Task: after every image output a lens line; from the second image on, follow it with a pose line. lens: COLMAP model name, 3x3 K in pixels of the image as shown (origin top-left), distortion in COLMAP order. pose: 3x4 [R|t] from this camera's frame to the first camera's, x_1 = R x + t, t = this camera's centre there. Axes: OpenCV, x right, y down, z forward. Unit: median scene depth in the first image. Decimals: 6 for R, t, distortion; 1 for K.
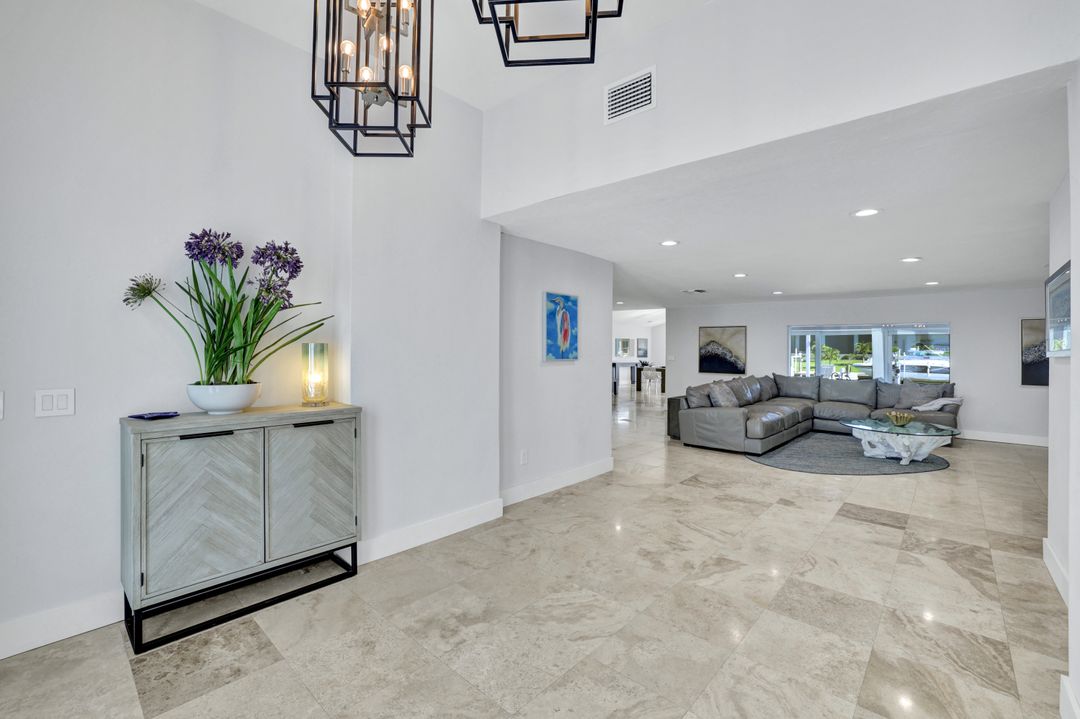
lens RADIAL K [[467.0, 0, 527.8], [0, 467.0, 347.3], [0, 0, 1]] dist [-0.016214, 0.000911]
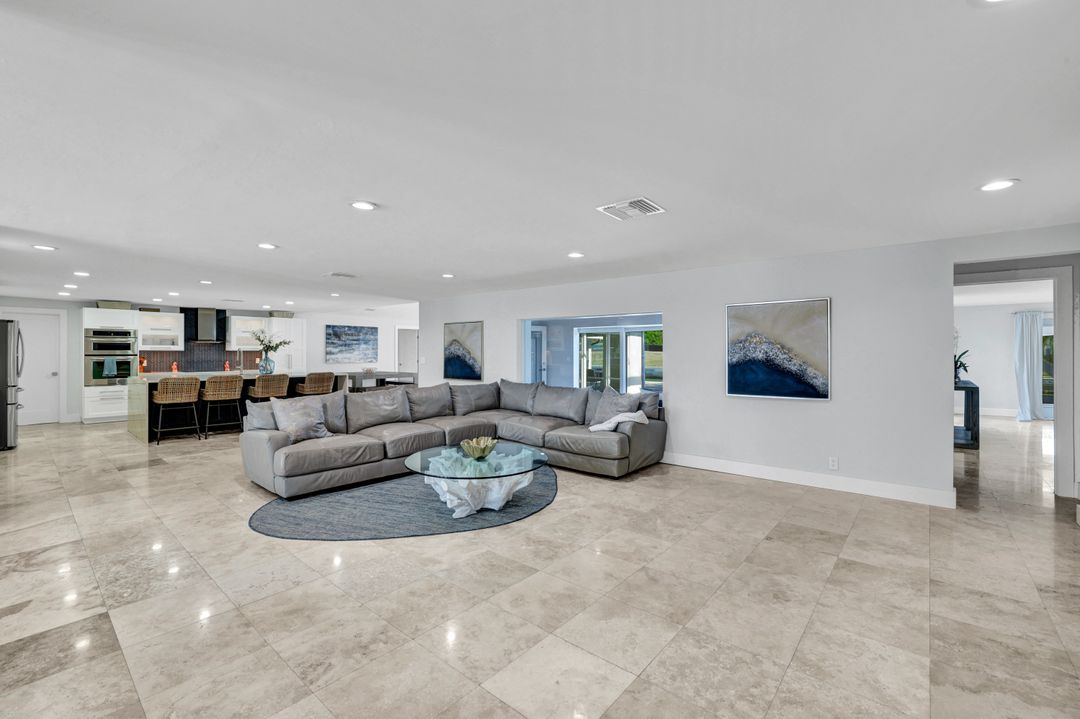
lens RADIAL K [[467.0, 0, 527.8], [0, 467.0, 347.3], [0, 0, 1]] dist [-0.016214, 0.000911]
pose [[0.999678, -0.009876, 0.023374, 0.514232], [0.009976, 0.999941, -0.004184, 0.004197], [-0.023331, 0.004415, 0.999718, 0.176470]]
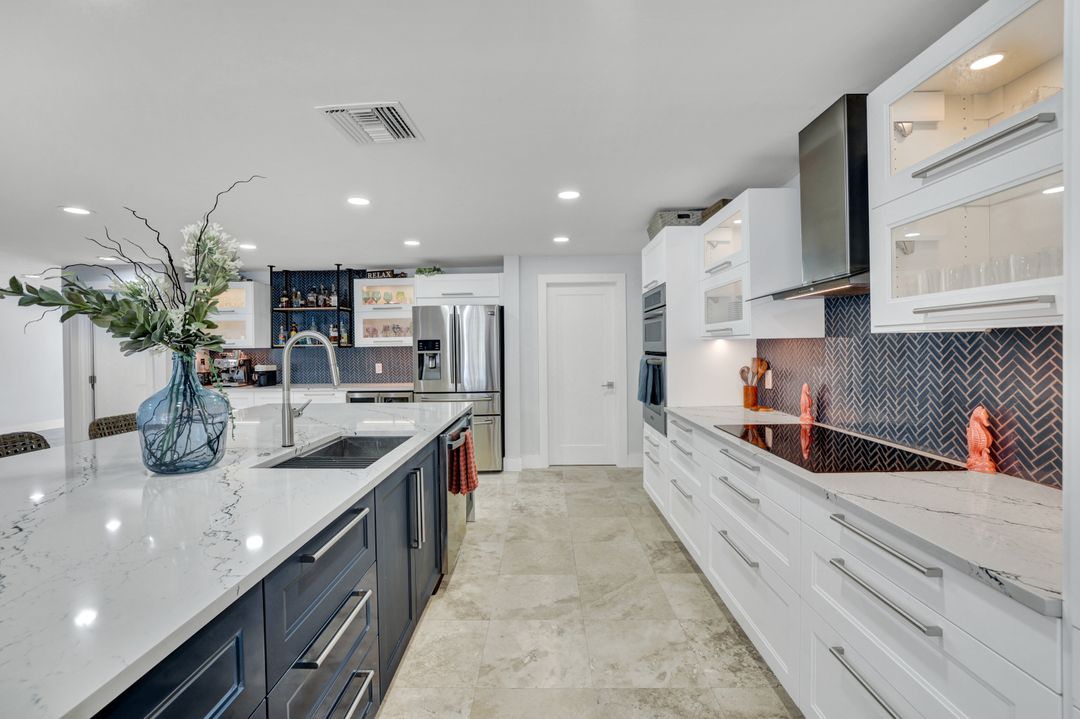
lens RADIAL K [[467.0, 0, 527.8], [0, 467.0, 347.3], [0, 0, 1]] dist [-0.016214, 0.000911]
pose [[-0.742648, -0.003278, -0.669674, 0.051945], [0.002834, 0.999964, -0.008037, 0.006149], [0.669676, -0.007867, -0.742612, 1.285649]]
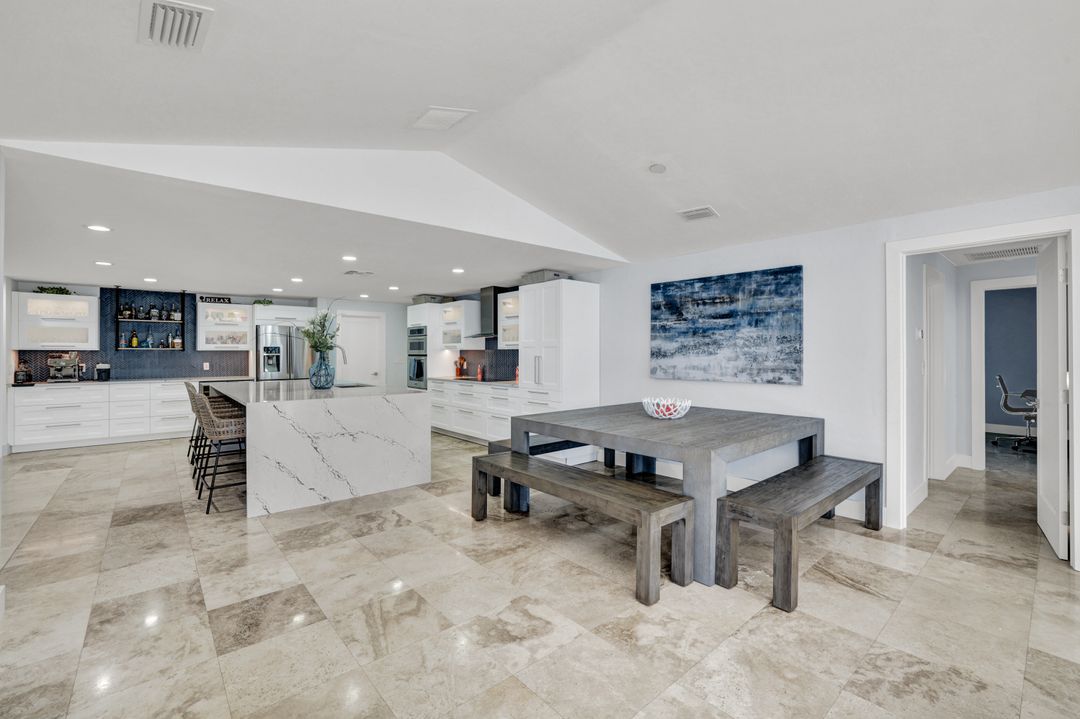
lens RADIAL K [[457.7, 0, 530.9], [0, 457.7, 354.2], [0, 0, 1]] dist [-0.014956, 0.000357]
pose [[-0.108161, -0.011463, -0.994067, 0.514054], [0.000568, 0.999933, -0.011592, 0.015476], [0.994133, -0.001819, -0.108147, 1.366173]]
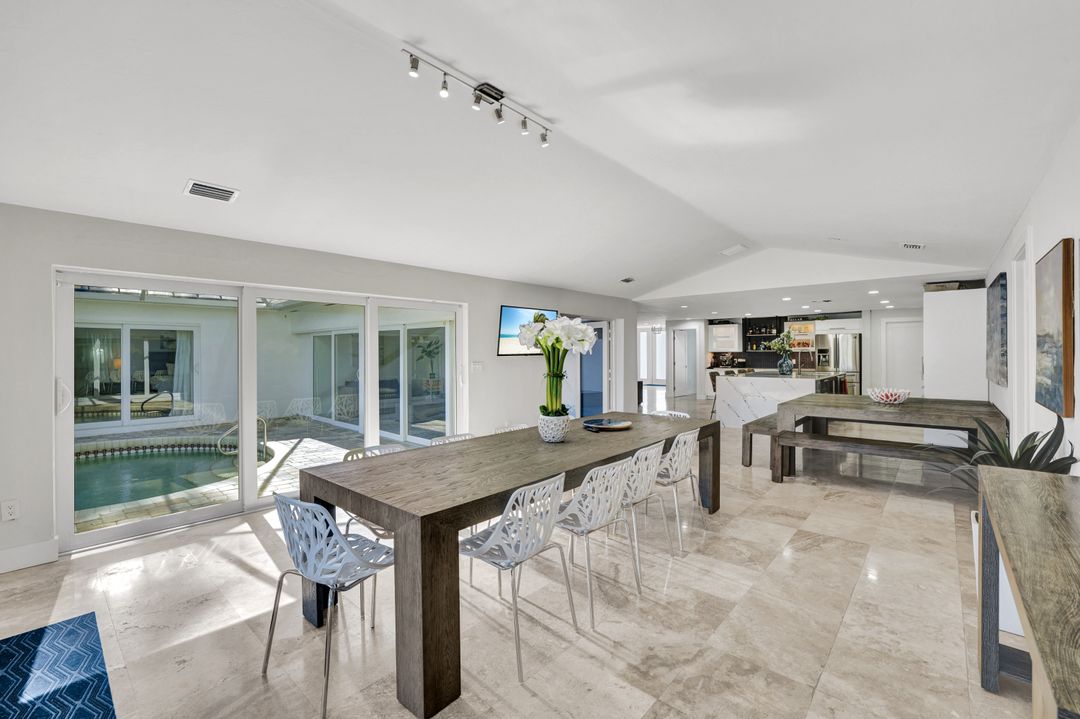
lens RADIAL K [[457.7, 0, 530.9], [0, 457.7, 354.2], [0, 0, 1]] dist [-0.014956, 0.000357]
pose [[-0.999931, -0.005792, -0.010235, 0.531088], [-0.005803, 0.999983, 0.000971, 0.010142], [0.010229, 0.001030, -0.999947, 1.962784]]
